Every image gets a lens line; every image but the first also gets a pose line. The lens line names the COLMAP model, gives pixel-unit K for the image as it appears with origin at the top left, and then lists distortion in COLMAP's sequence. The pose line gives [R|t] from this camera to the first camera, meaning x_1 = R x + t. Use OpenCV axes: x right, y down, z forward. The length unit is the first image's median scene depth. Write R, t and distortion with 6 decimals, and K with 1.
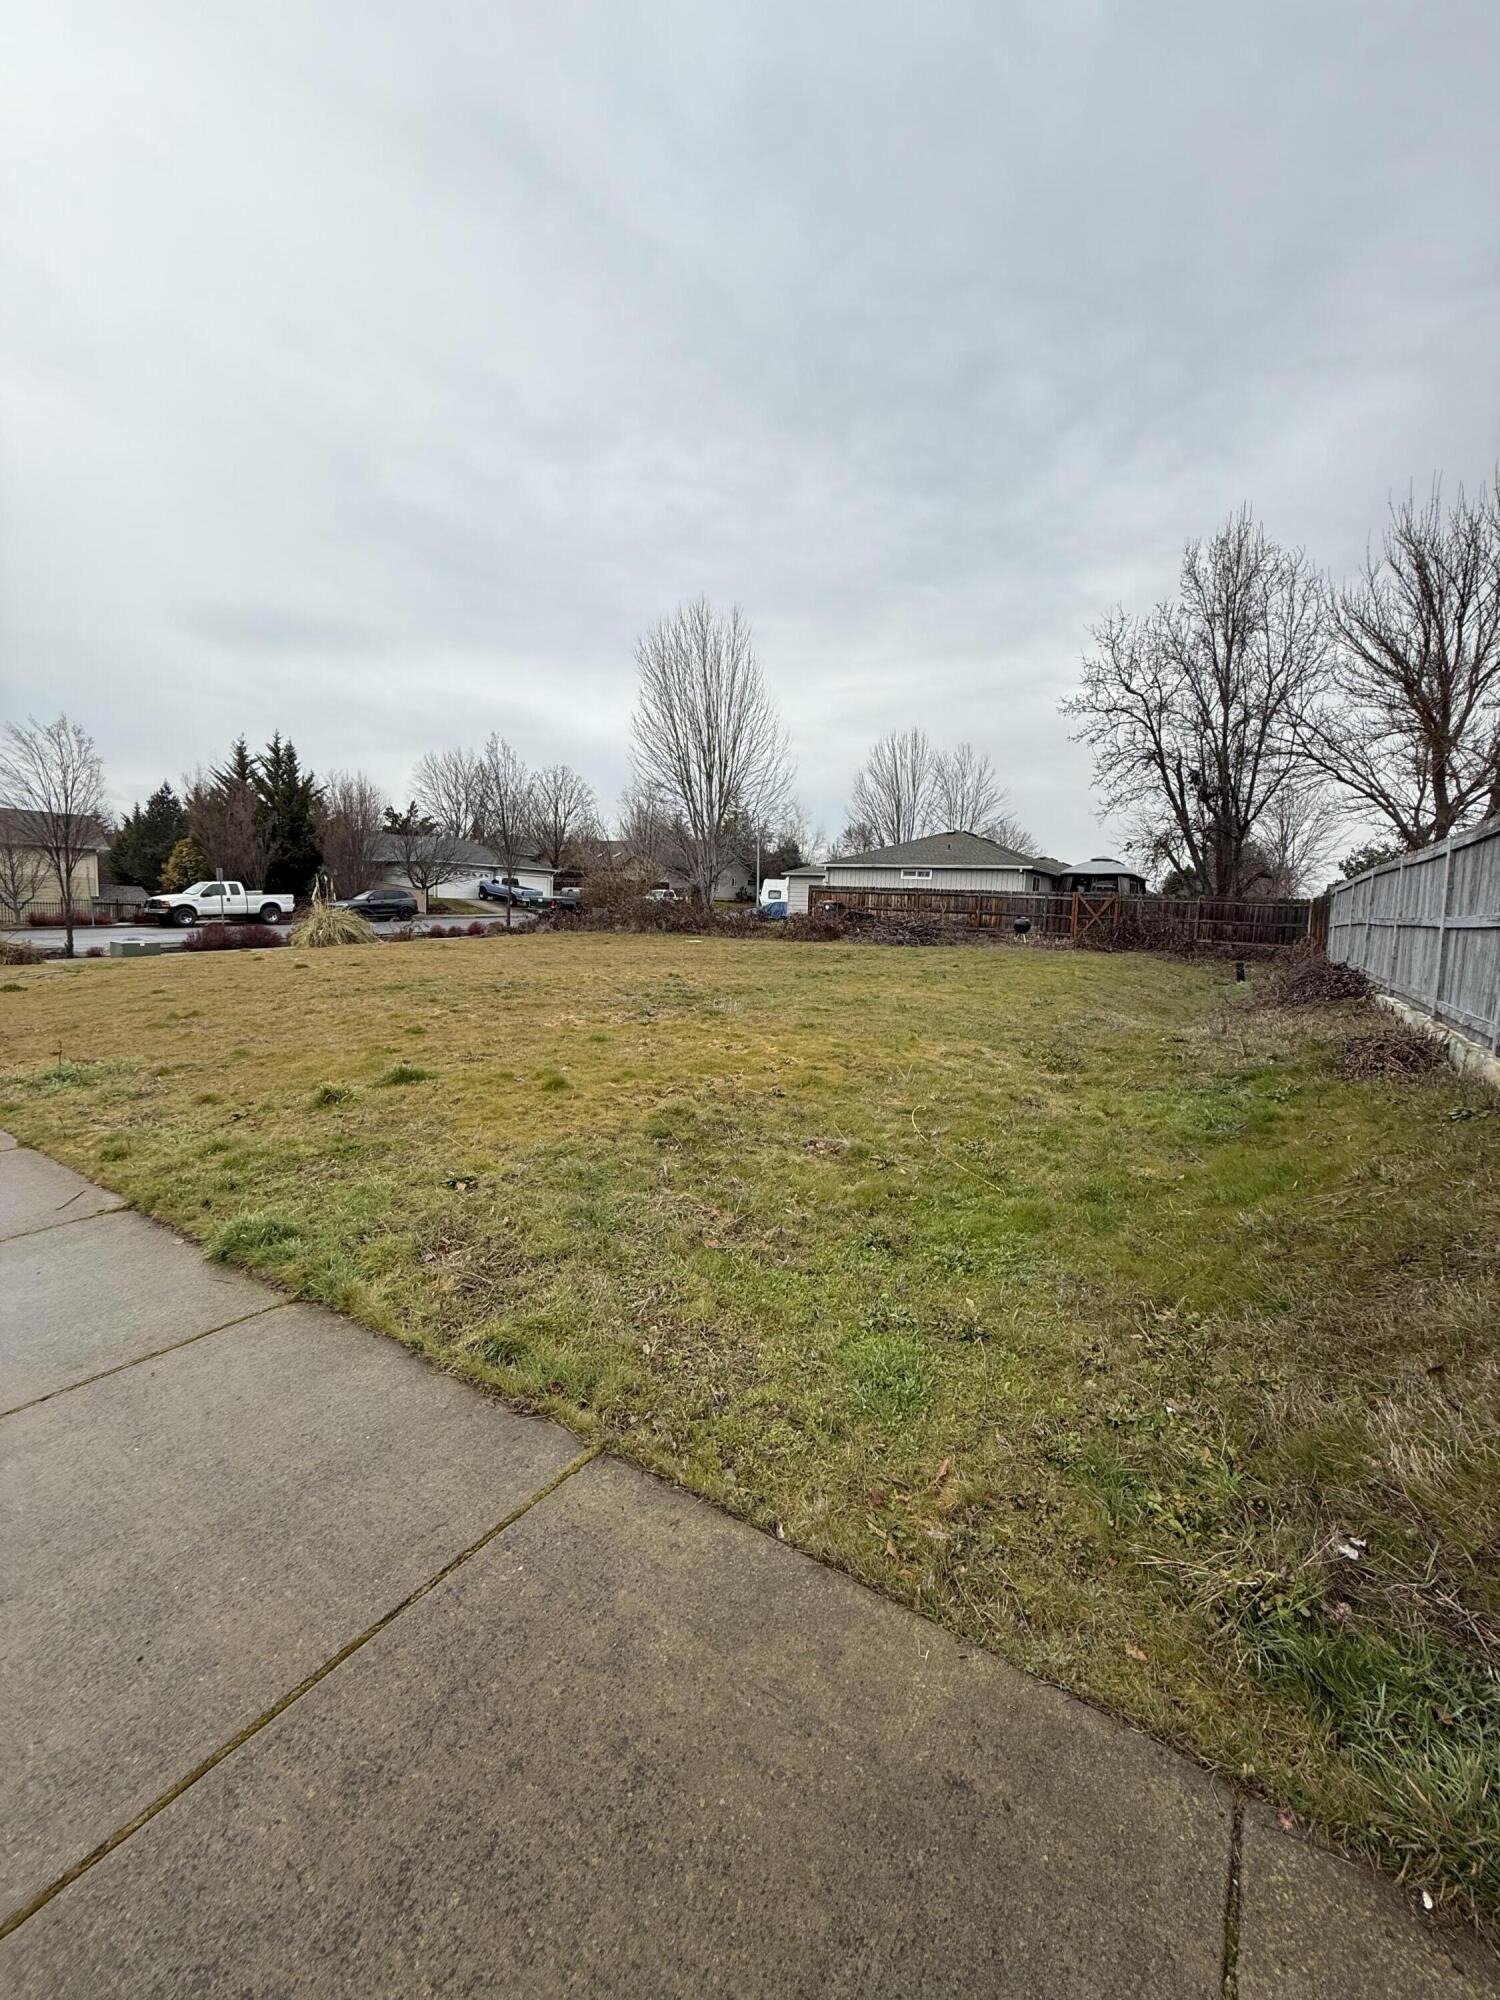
lens RADIAL K [[790.2, 0, 747.9], [0, 790.2, 991.4], [0, 0, 1]] dist [-0.000958, 0.000397]
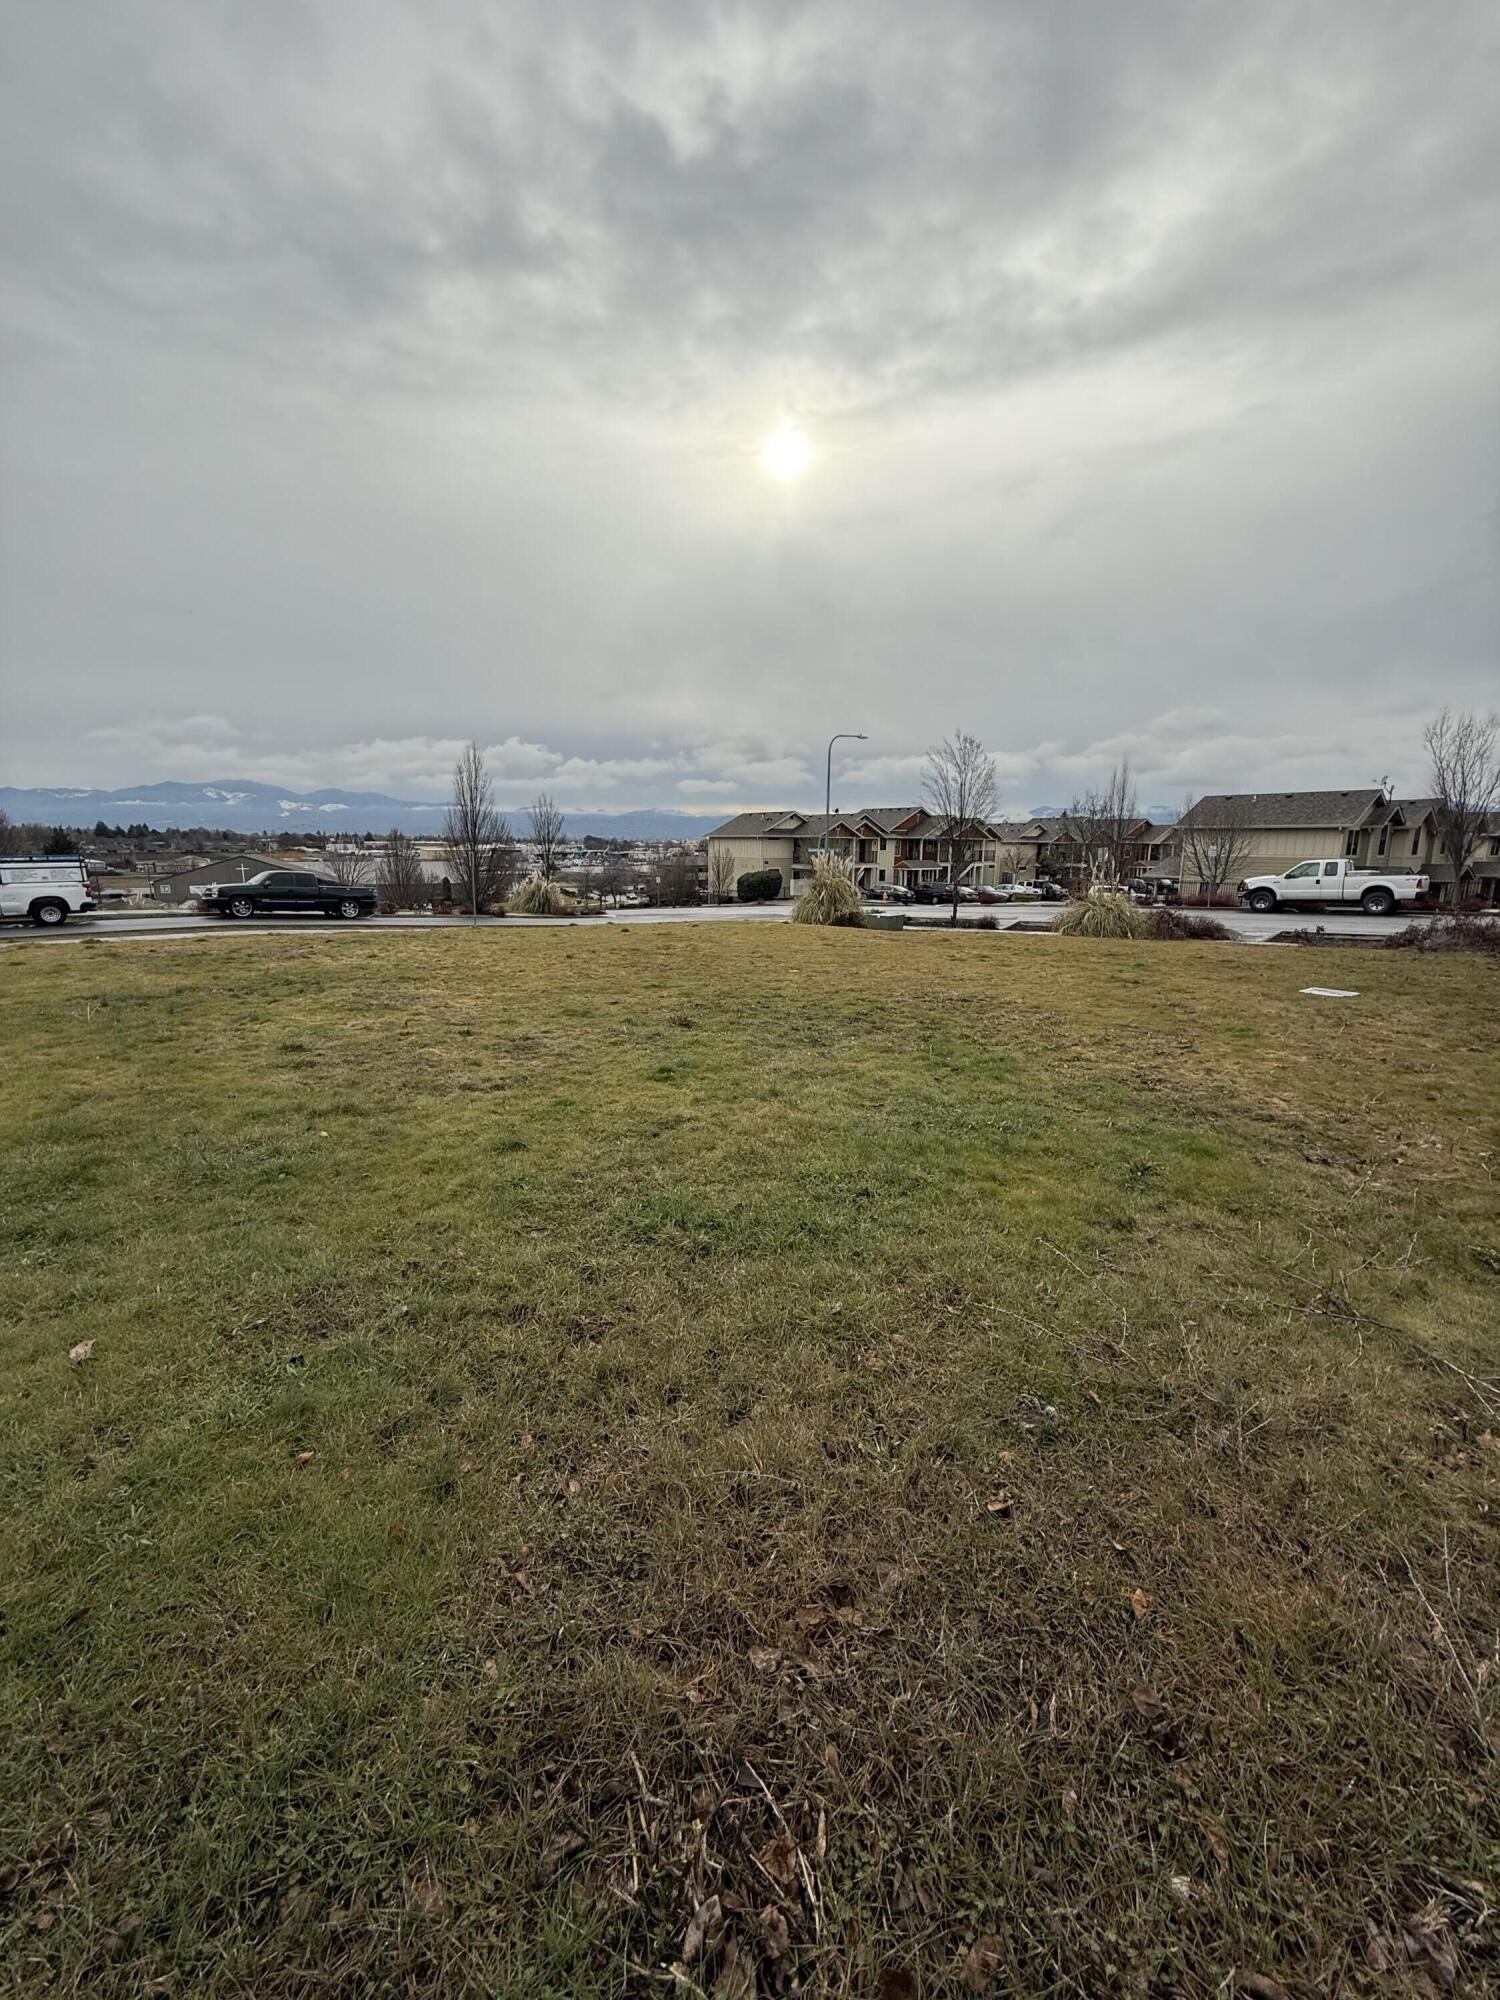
lens RADIAL K [[790.2, 0, 747.0], [0, 790.2, 978.2], [0, 0, 1]] dist [-0.000958, 0.000397]
pose [[-0.229987, 0.120641, -0.965687, 0.334712], [-0.115048, 0.981958, 0.150074, -0.087034], [0.966369, 0.145615, -0.211958, 0.739844]]
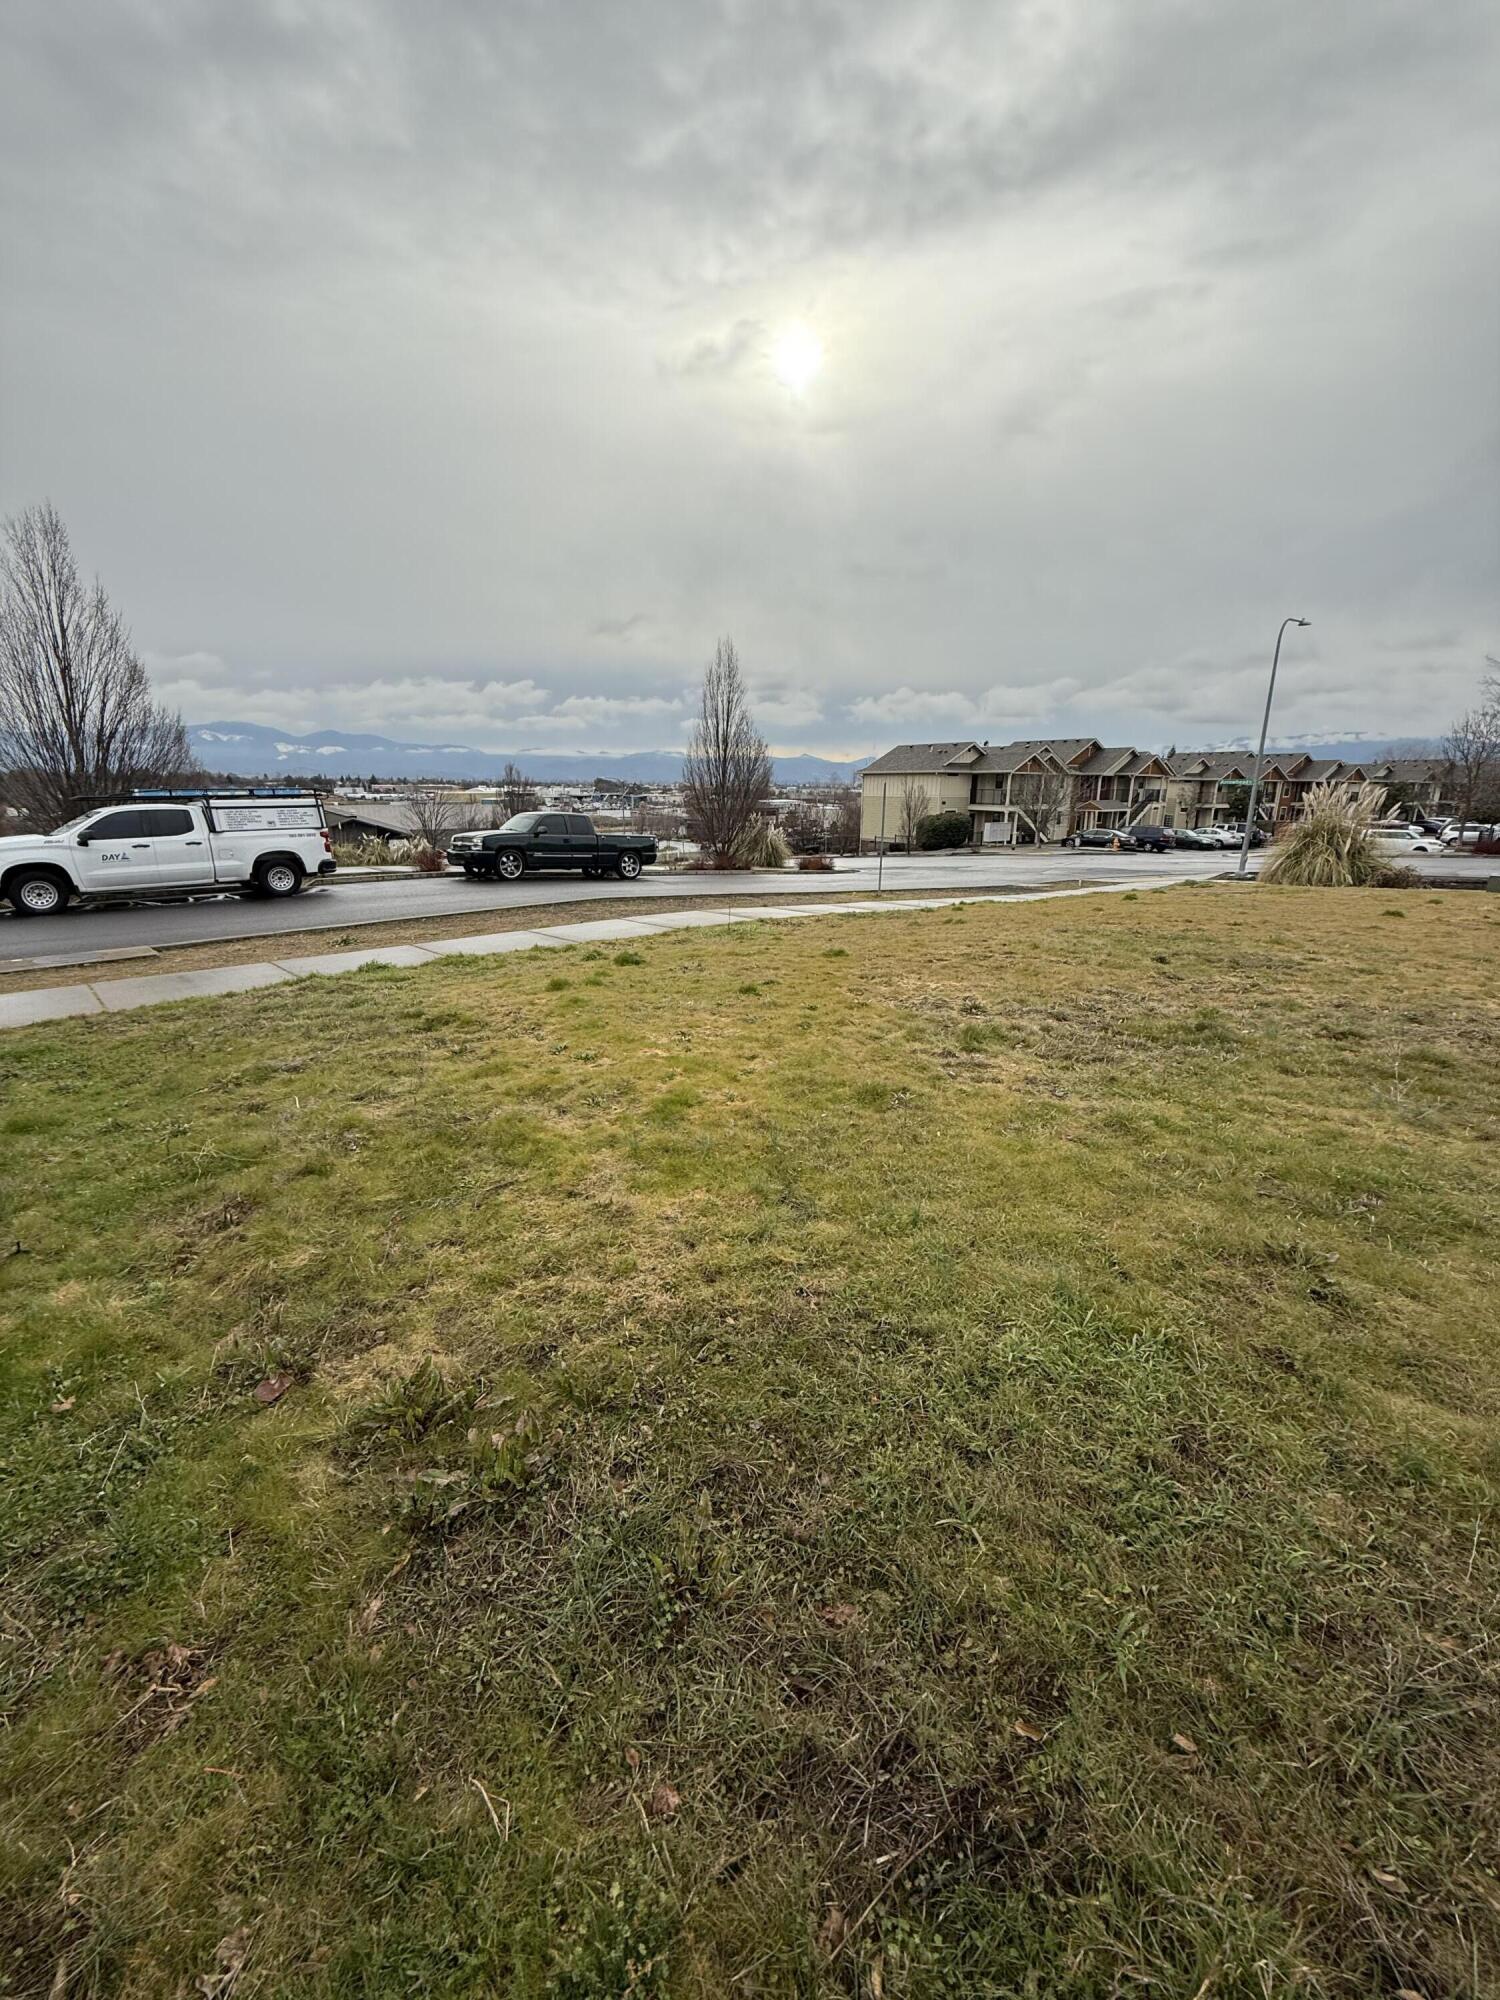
lens RADIAL K [[790.2, 0, 747.1], [0, 790.2, 990.3], [0, 0, 1]] dist [-0.000958, 0.000397]
pose [[-0.233476, 0.201384, -0.951280, 0.151685], [-0.112282, 0.966190, 0.232098, -0.033007], [0.965858, 0.161000, -0.202970, 0.284794]]
